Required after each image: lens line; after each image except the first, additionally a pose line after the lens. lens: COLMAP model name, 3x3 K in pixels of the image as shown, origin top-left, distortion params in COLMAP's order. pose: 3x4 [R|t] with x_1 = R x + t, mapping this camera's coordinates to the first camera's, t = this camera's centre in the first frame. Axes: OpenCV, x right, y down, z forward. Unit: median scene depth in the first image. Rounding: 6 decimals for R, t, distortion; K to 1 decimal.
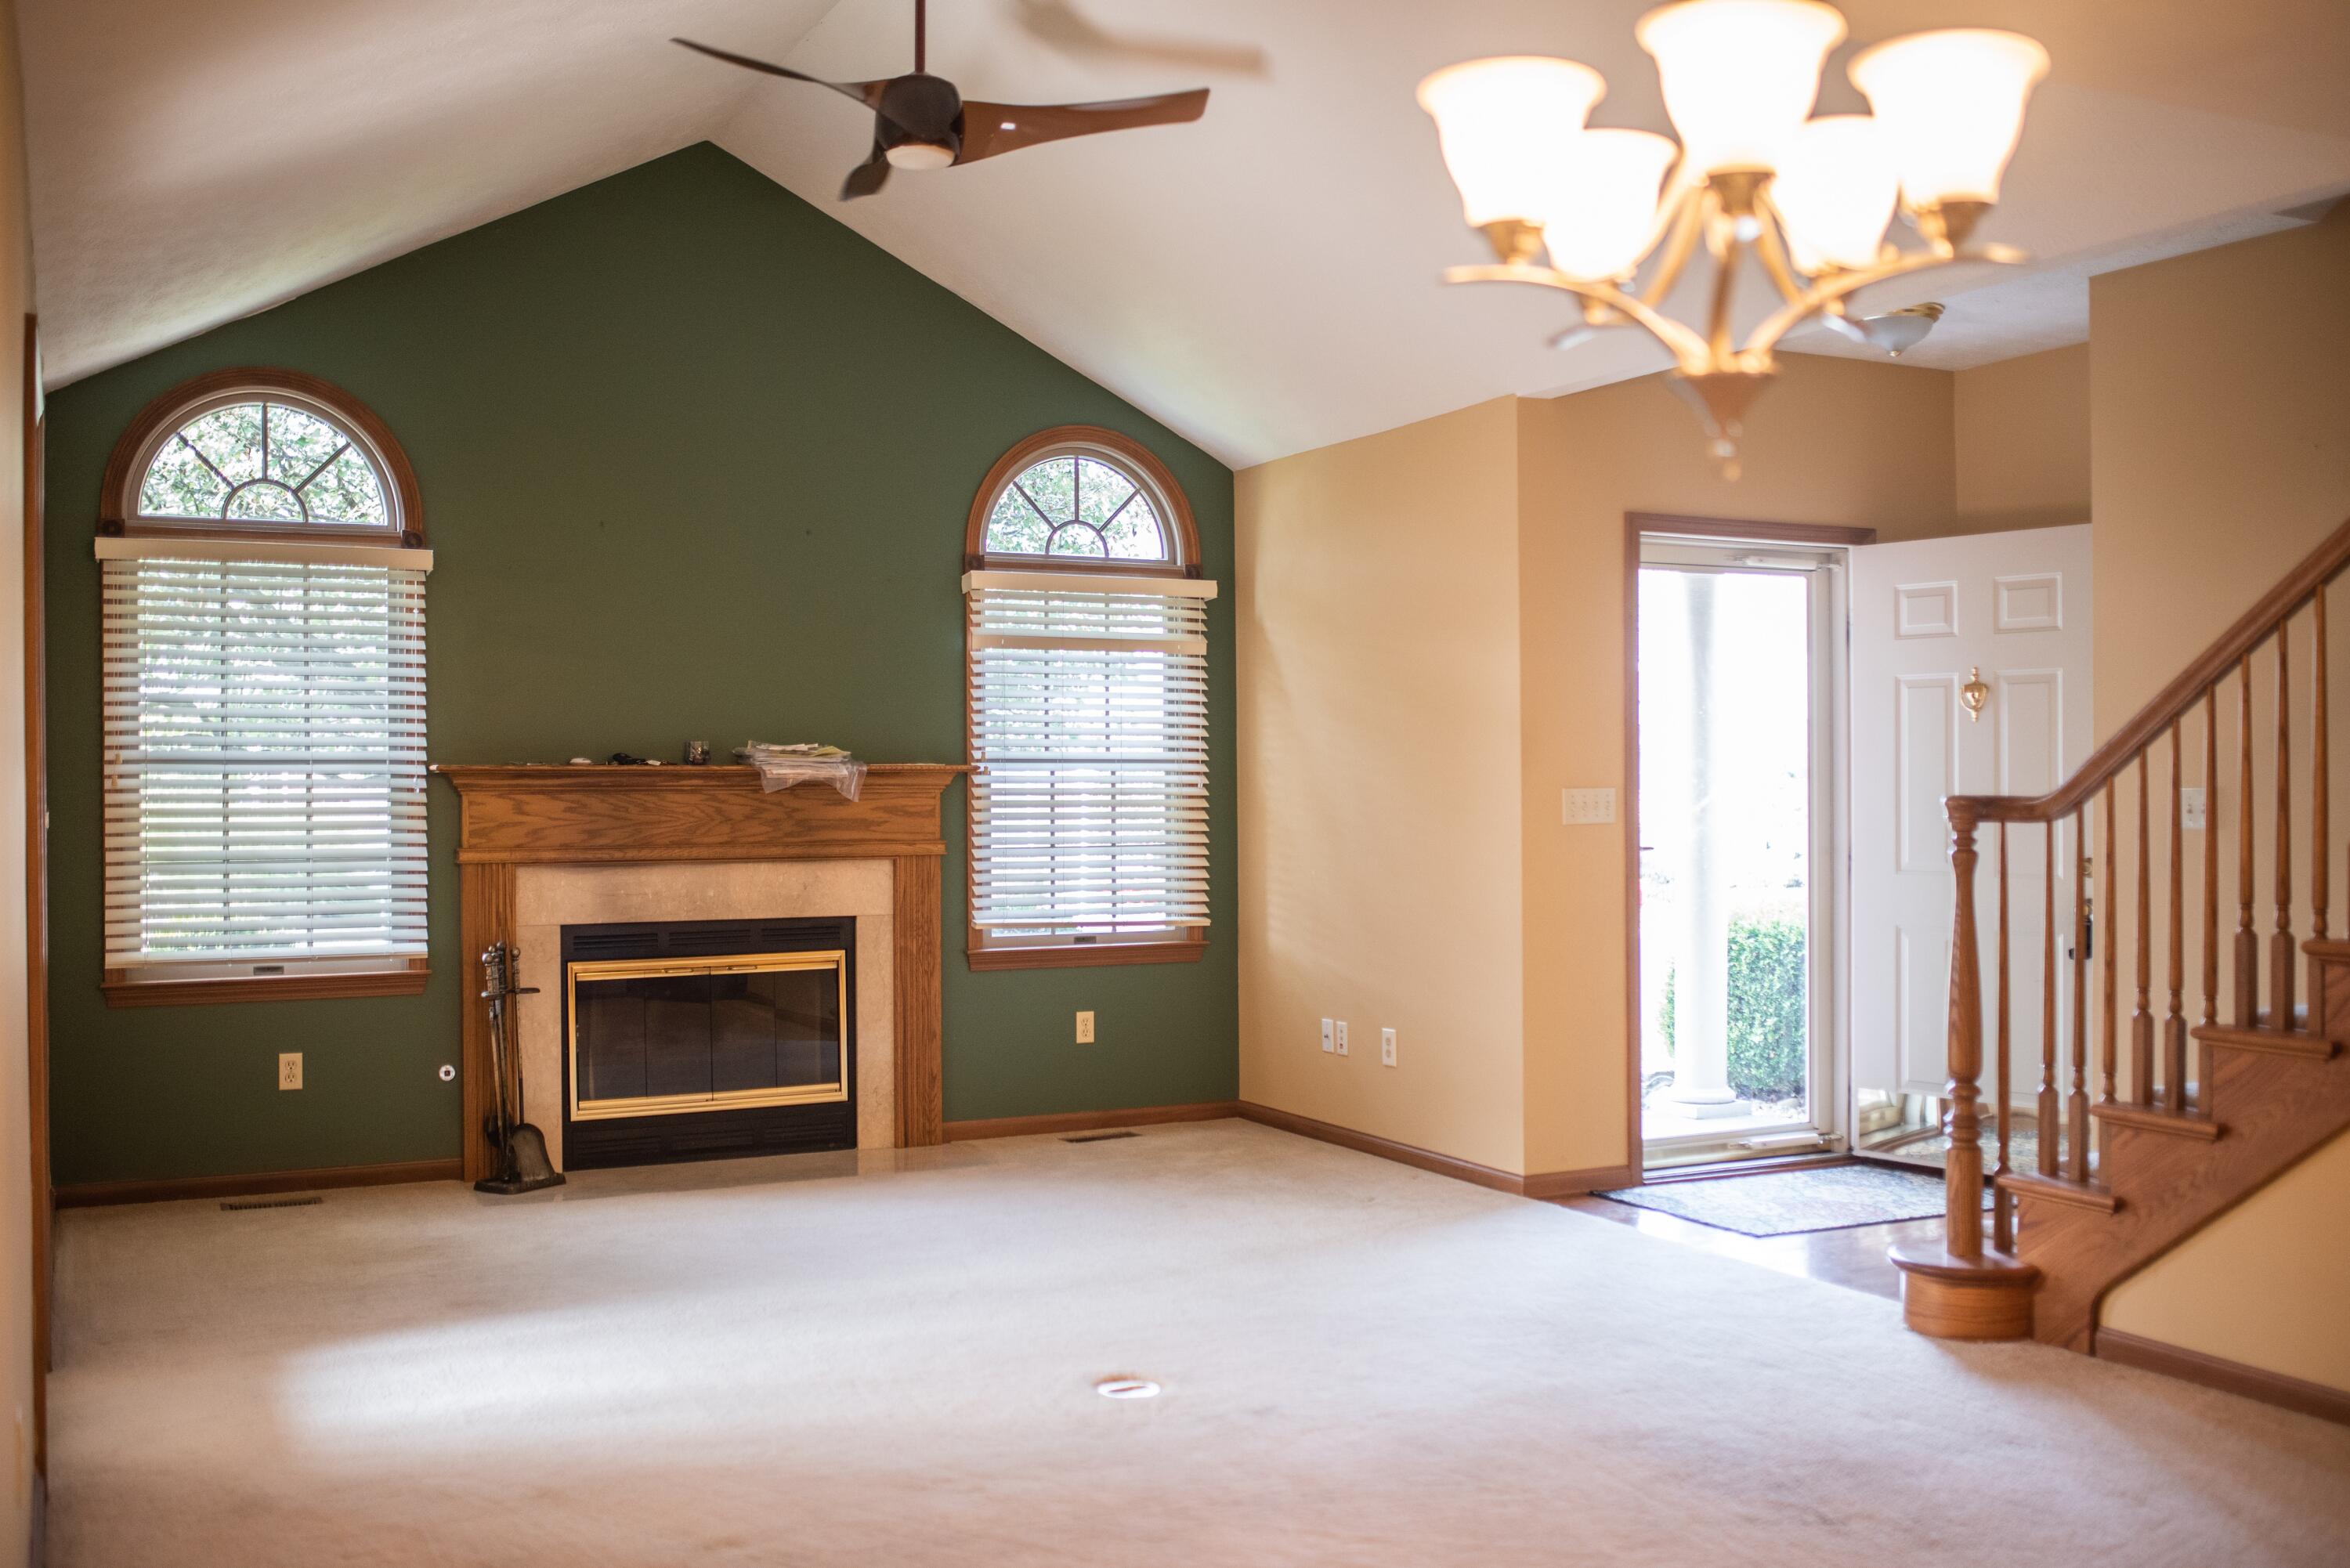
lens RADIAL K [[2224.8, 0, 1175.9], [0, 2224.8, 792.2], [0, 0, 1]] dist [-0.036522, 0.000000]
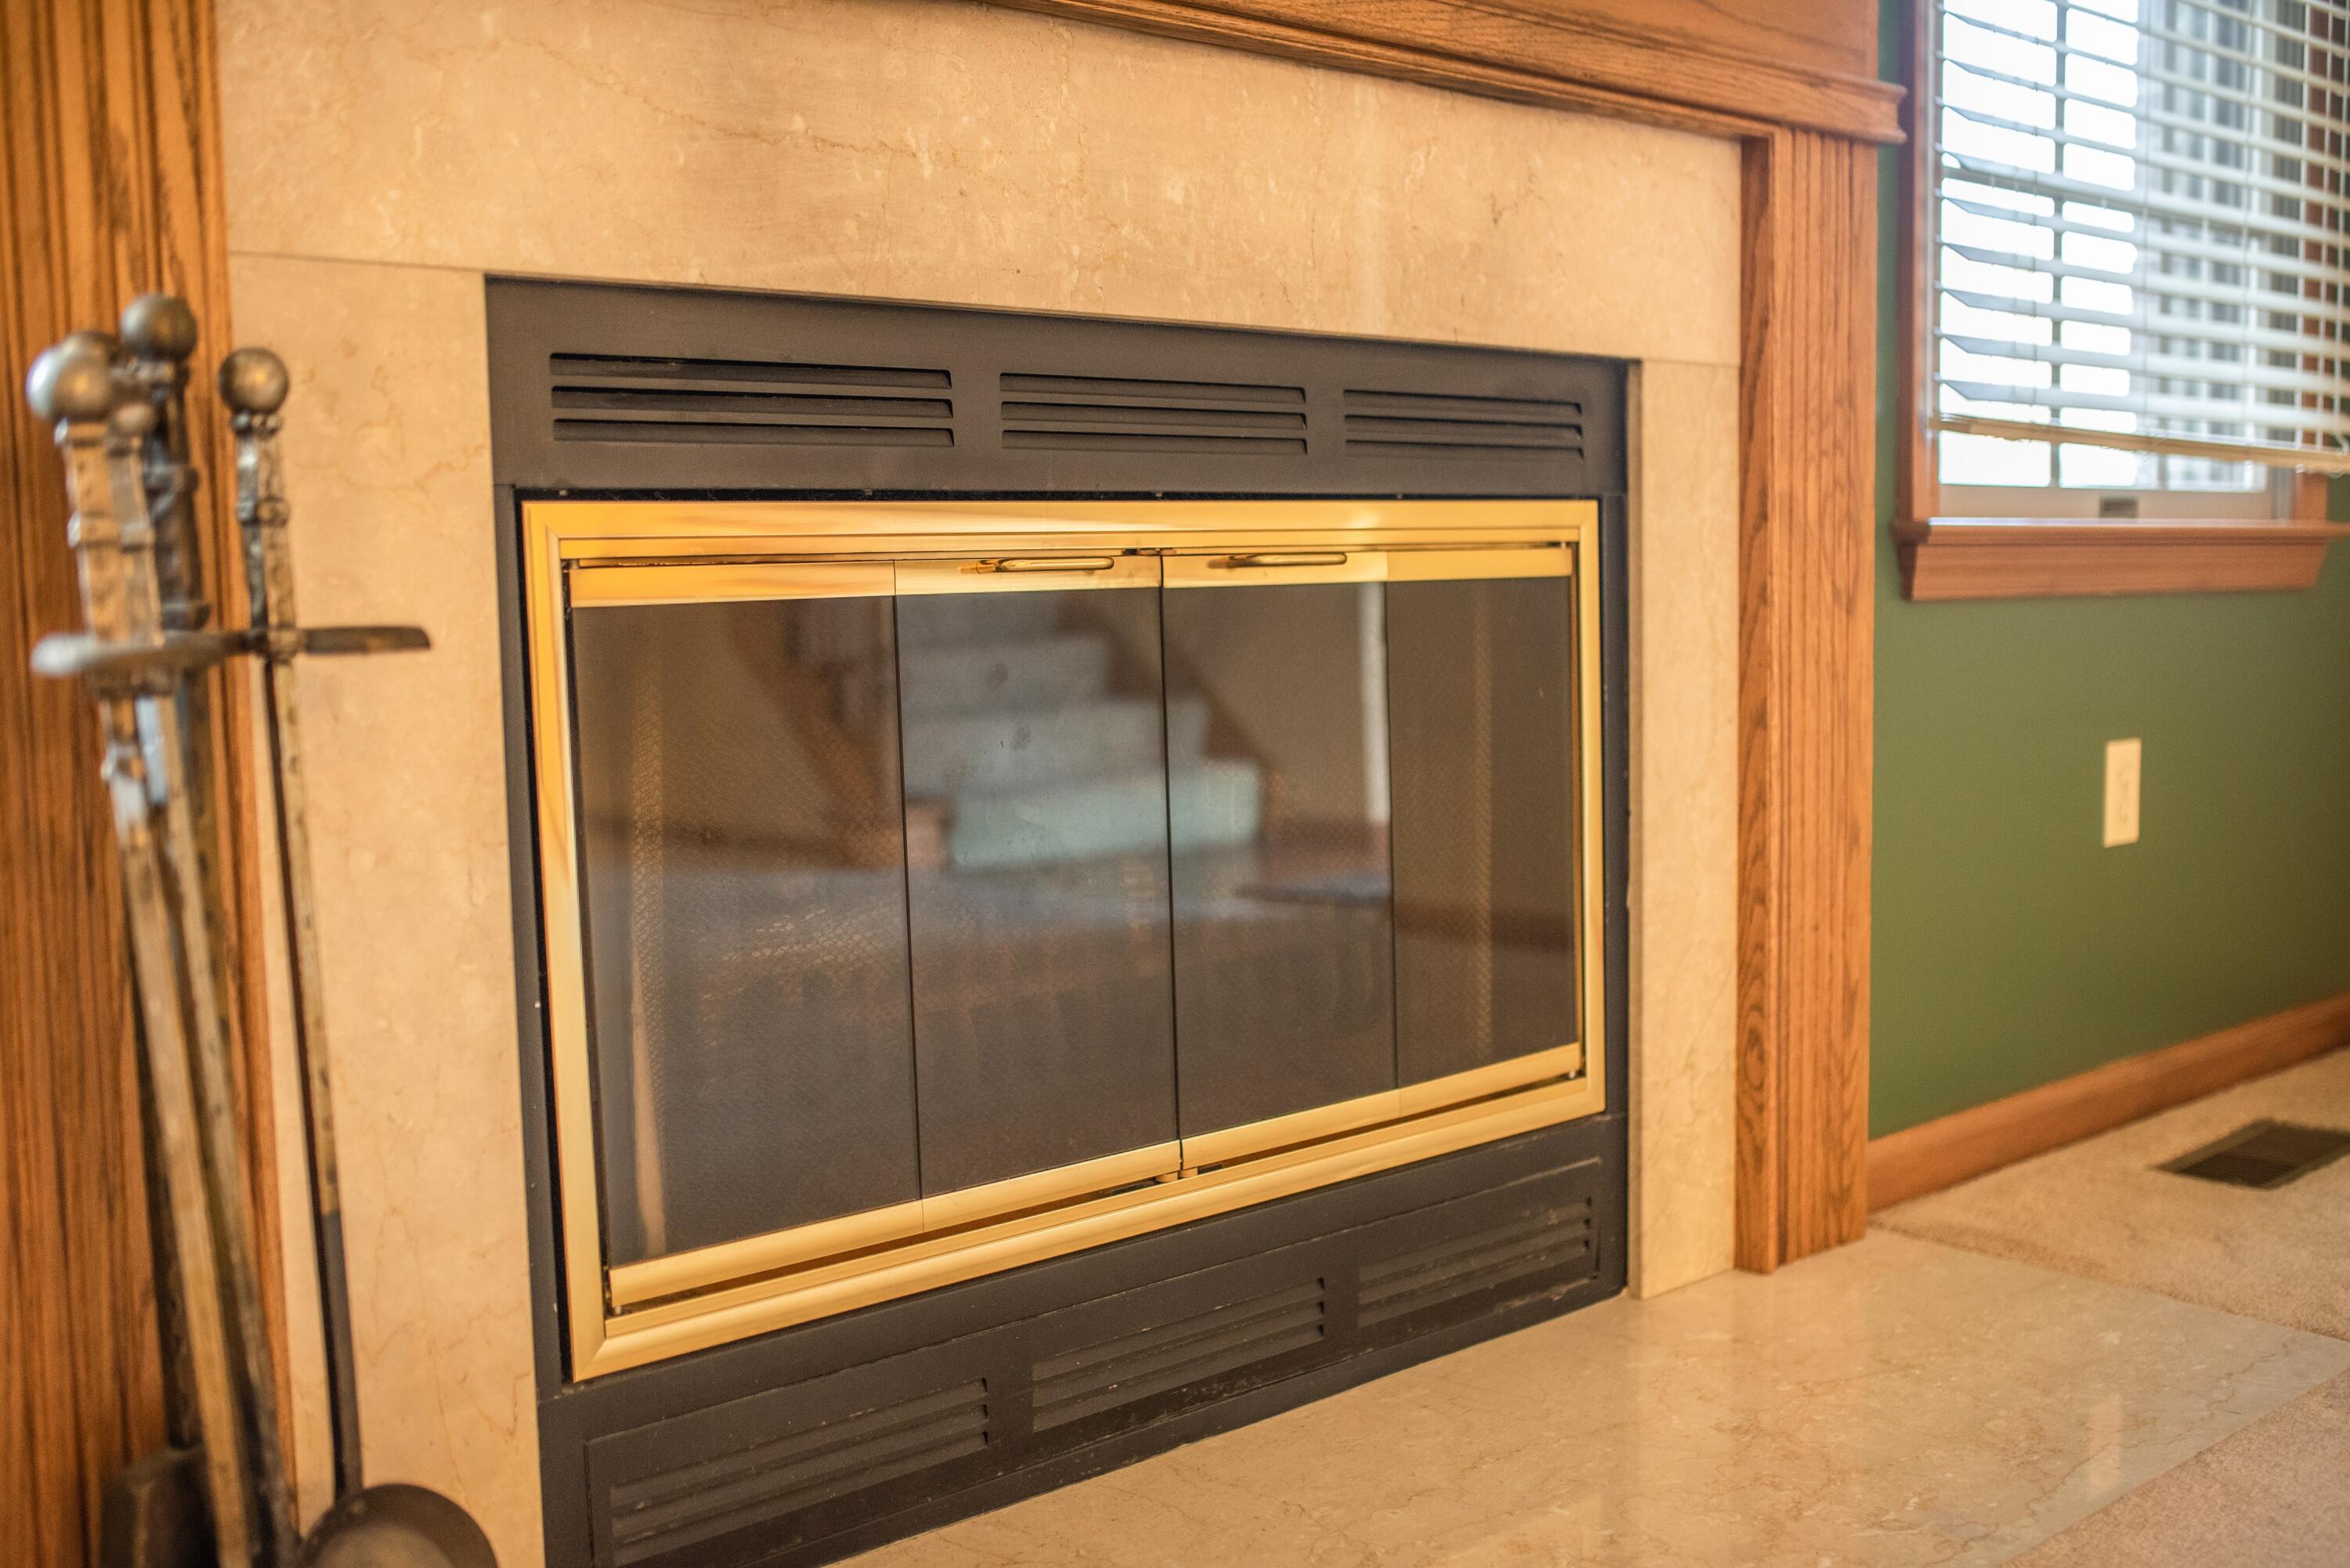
lens RADIAL K [[2224.8, 0, 1178.4], [0, 2224.8, 766.9], [0, 0, 1]] dist [-0.036522, 0.000000]
pose [[0.971365, -0.032034, 0.235424, -0.257791], [0.013673, 0.996764, 0.079215, 0.082138], [-0.237200, -0.073728, 0.968659, 0.792432]]
